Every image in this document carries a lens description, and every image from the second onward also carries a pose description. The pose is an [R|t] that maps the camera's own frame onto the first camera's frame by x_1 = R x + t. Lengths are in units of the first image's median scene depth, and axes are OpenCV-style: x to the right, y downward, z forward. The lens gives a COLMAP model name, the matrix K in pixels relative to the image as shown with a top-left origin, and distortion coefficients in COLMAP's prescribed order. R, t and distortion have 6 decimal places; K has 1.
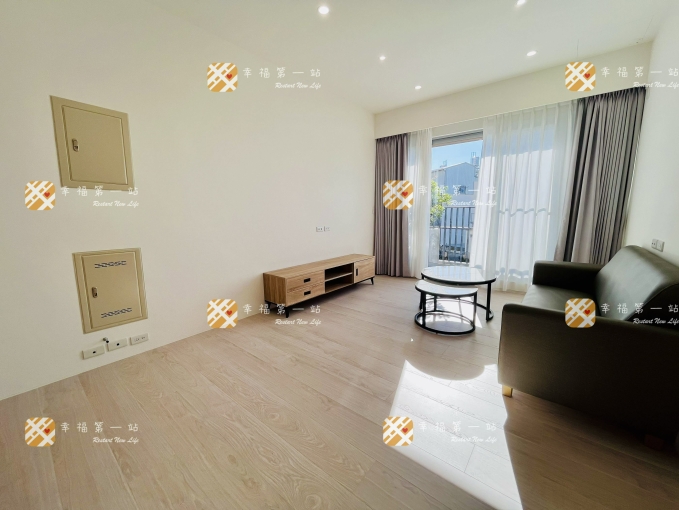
lens RADIAL K [[273.6, 0, 338.8], [0, 273.6, 252.4], [0, 0, 1]] dist [-0.001412, -0.000101]
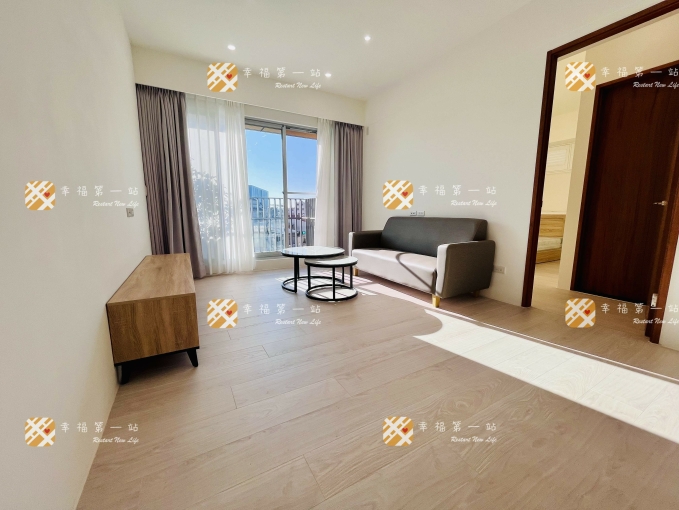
lens RADIAL K [[273.6, 0, 339.9], [0, 273.6, 254.9], [0, 0, 1]] dist [-0.001412, -0.000101]
pose [[0.359716, -0.136359, 0.923044, -0.579419], [0.132950, 0.986660, 0.093945, 0.005583], [-0.923541, 0.088925, 0.373046, 0.526850]]
